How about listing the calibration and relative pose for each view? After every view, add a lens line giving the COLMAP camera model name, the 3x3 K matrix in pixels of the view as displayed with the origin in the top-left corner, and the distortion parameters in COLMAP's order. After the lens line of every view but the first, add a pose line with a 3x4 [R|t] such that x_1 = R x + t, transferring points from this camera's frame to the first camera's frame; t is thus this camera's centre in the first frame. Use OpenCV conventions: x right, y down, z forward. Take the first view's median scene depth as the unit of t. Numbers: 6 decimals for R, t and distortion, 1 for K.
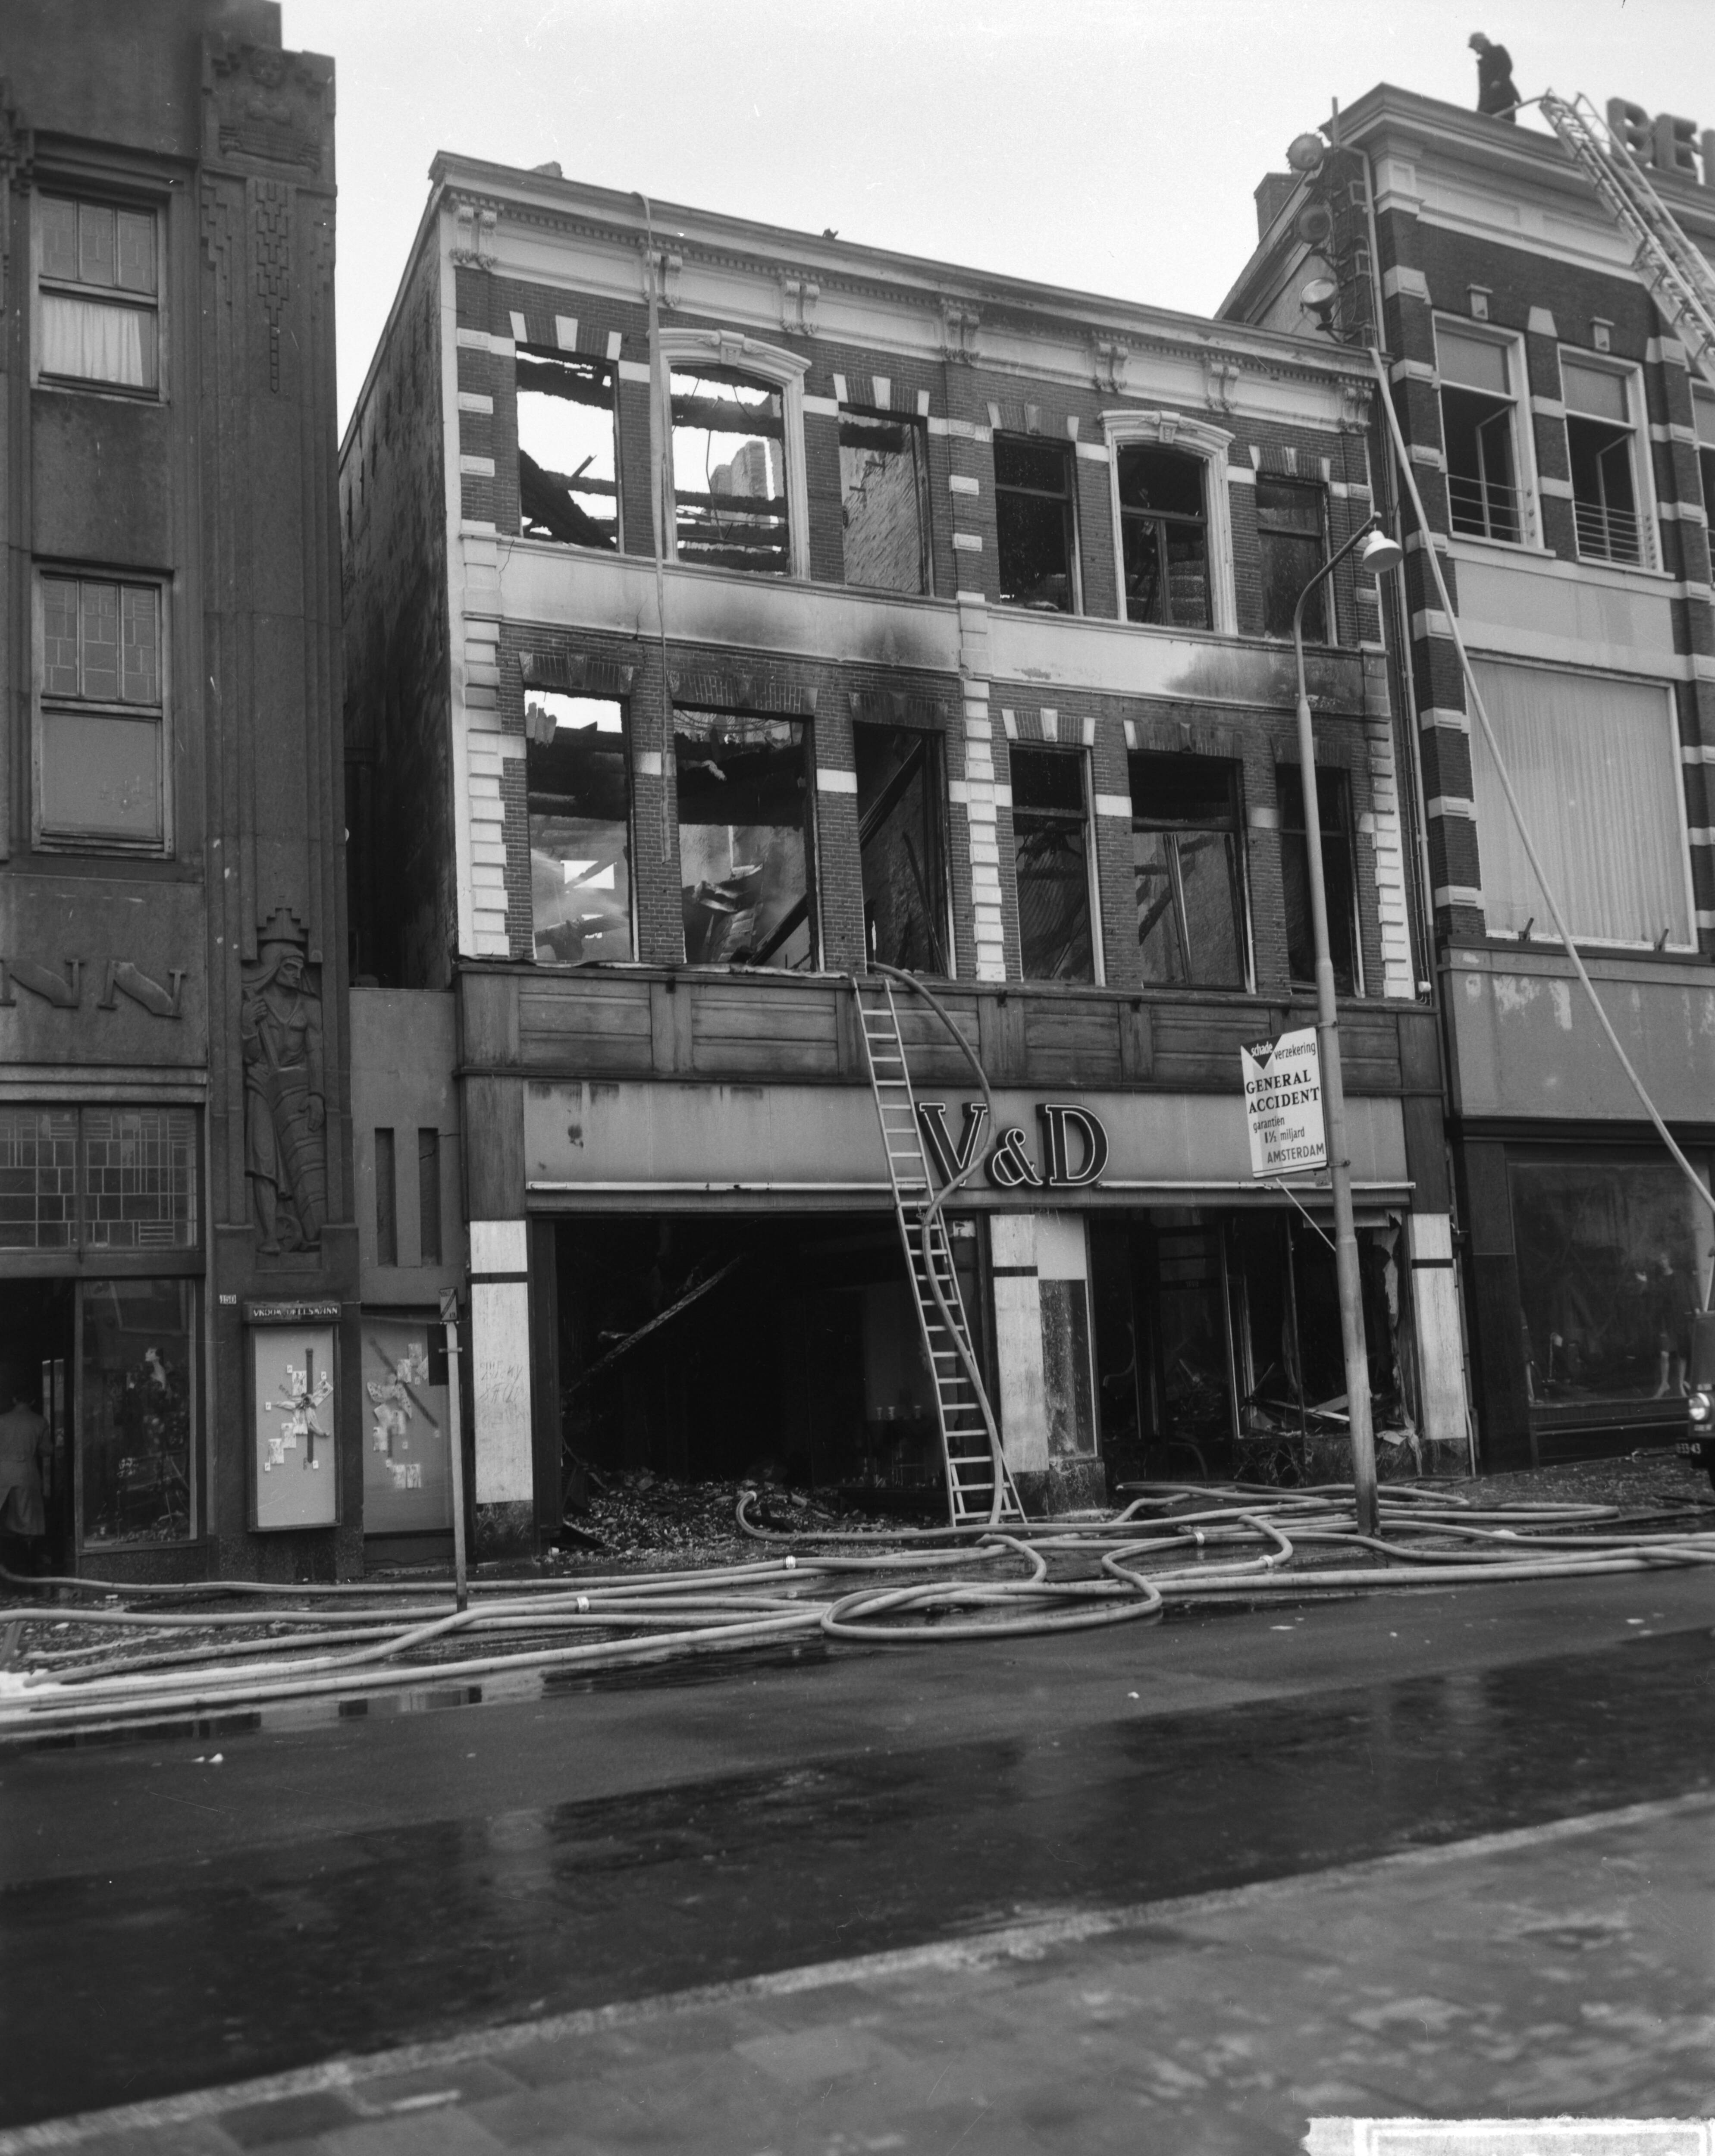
lens RADIAL K [[2297.2, 0, 876.1], [0, 2297.2, 1080.7], [0, 0, 1]] dist [-0.009898, 0.000000]
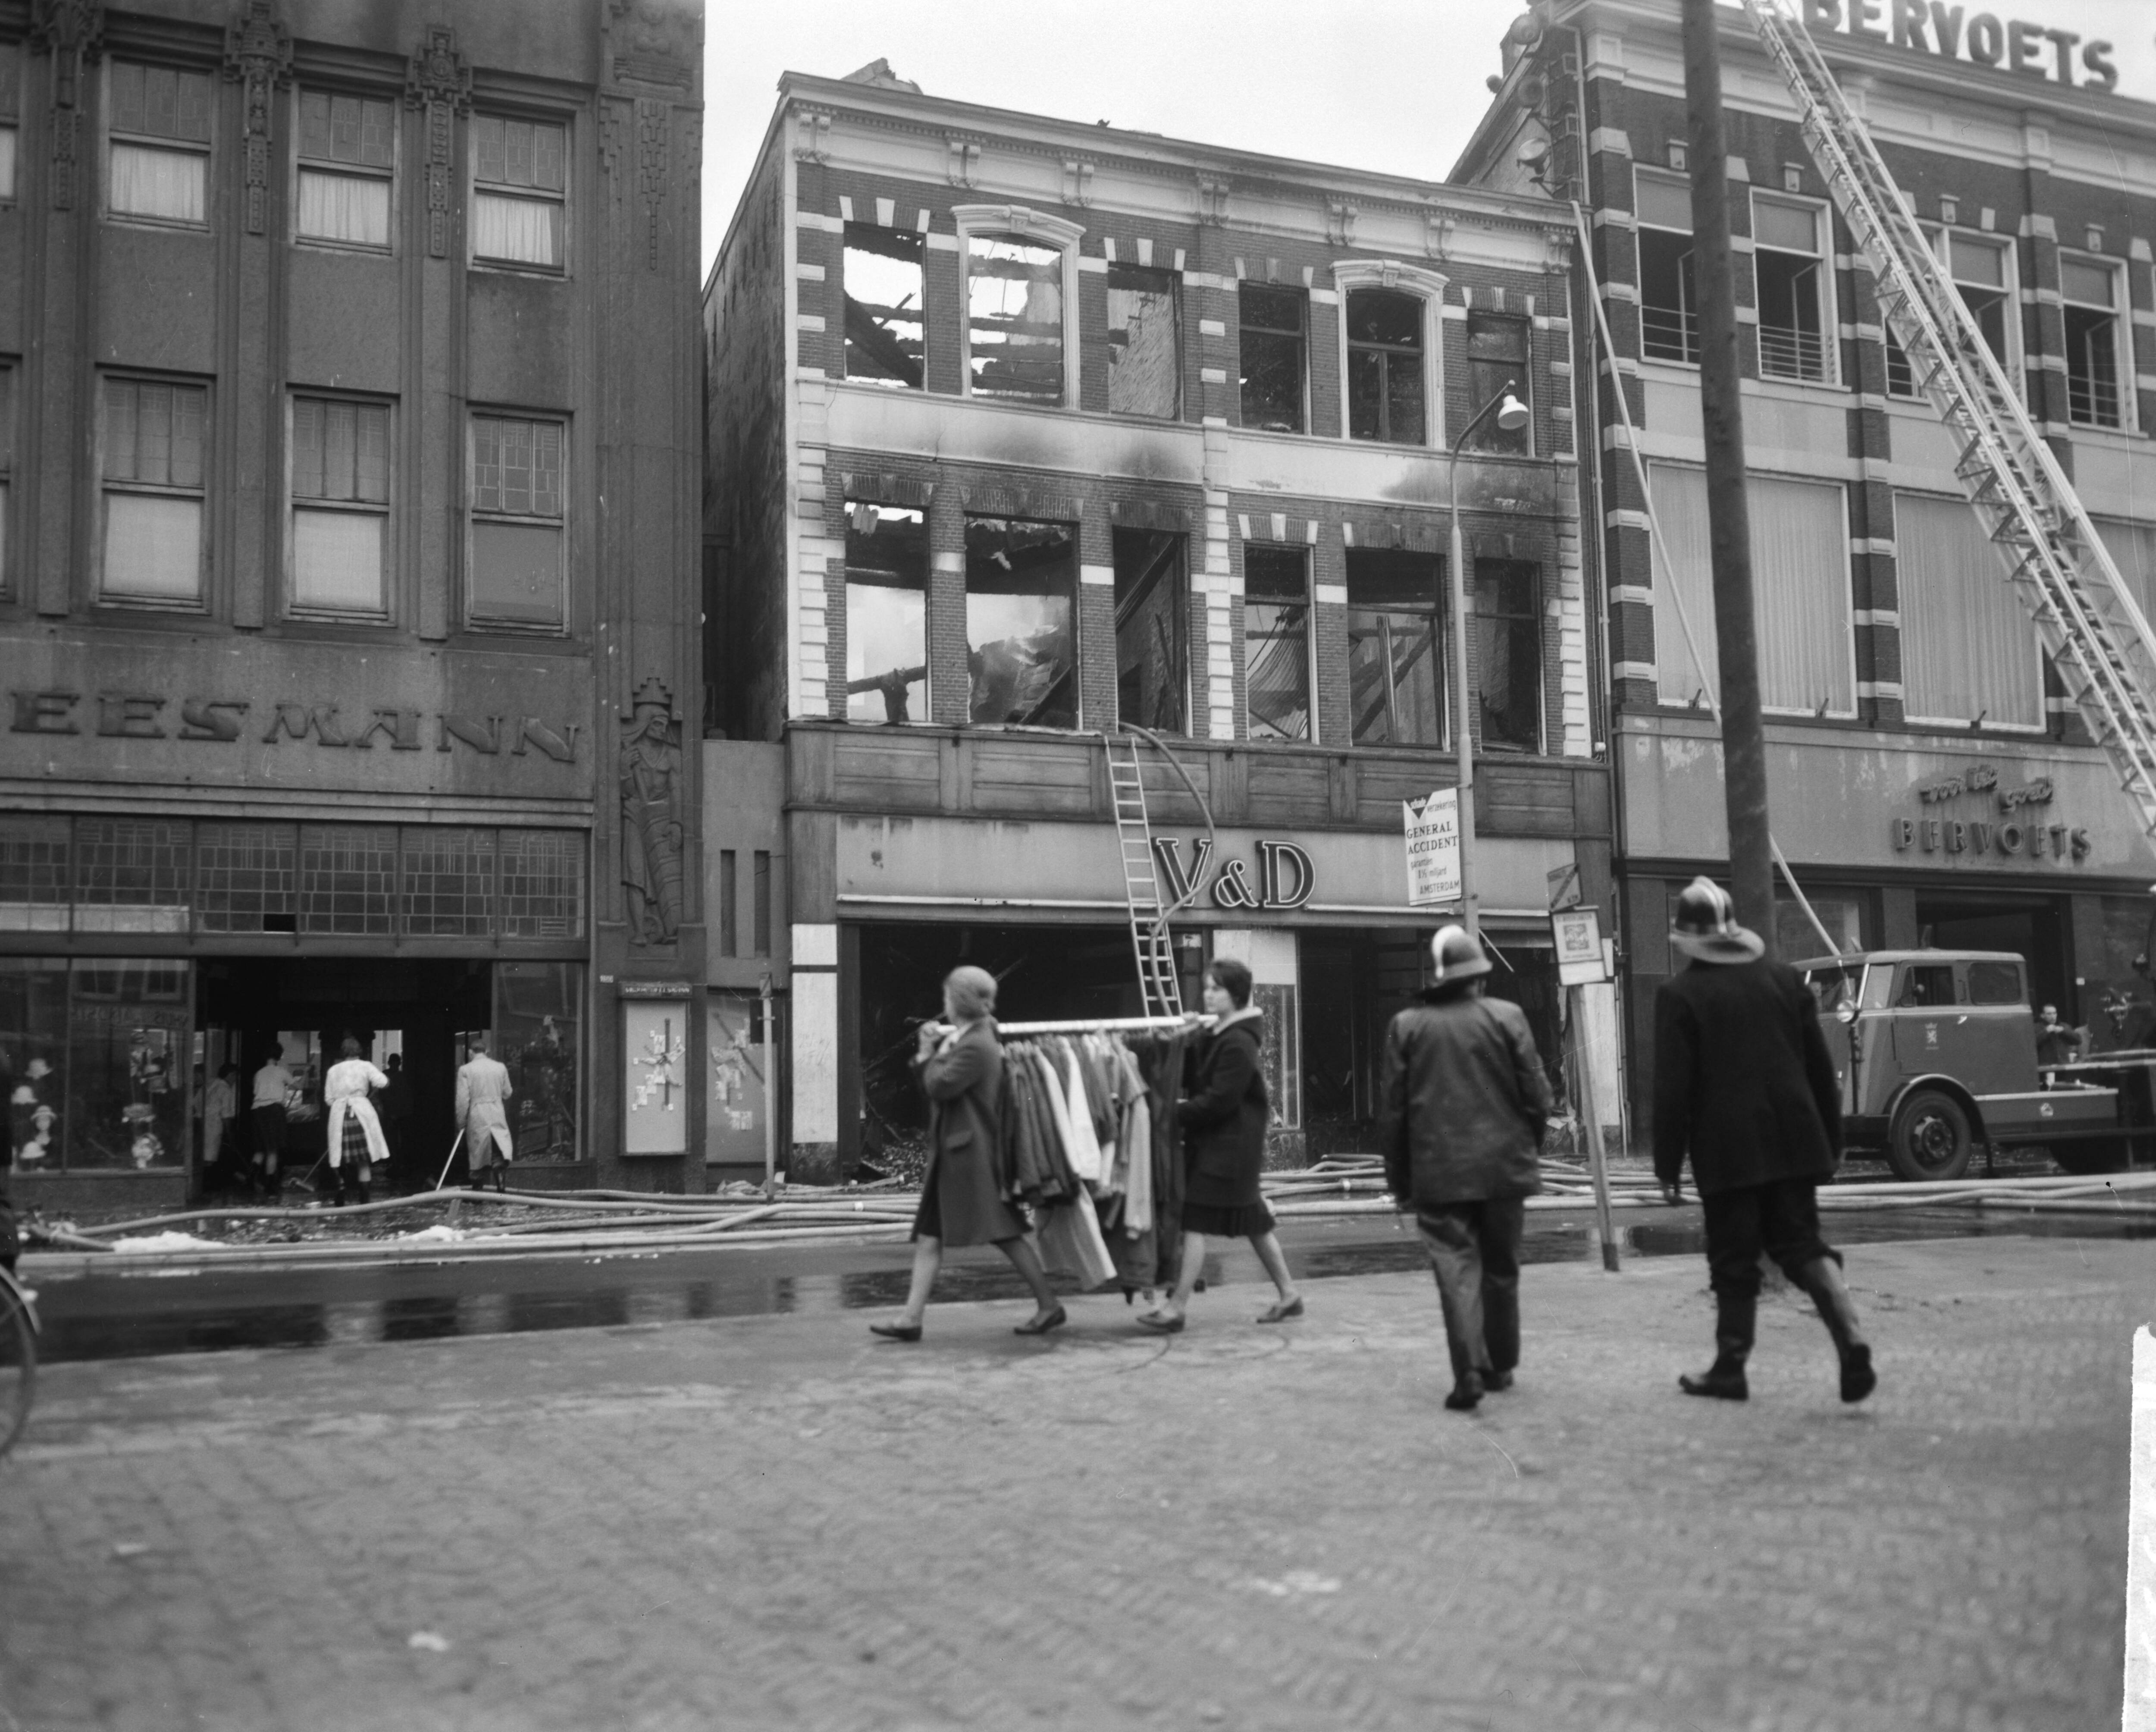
lens RADIAL K [[2331.1, 0, 1068.6], [0, 2331.1, 859.1], [0, 0, 1]] dist [-0.011789, 0.000000]
pose [[0.996595, 0.023992, -0.078884, 0.069881], [-0.021508, 0.999250, 0.032193, -0.018016], [0.079597, -0.030387, 0.996364, -0.252267]]
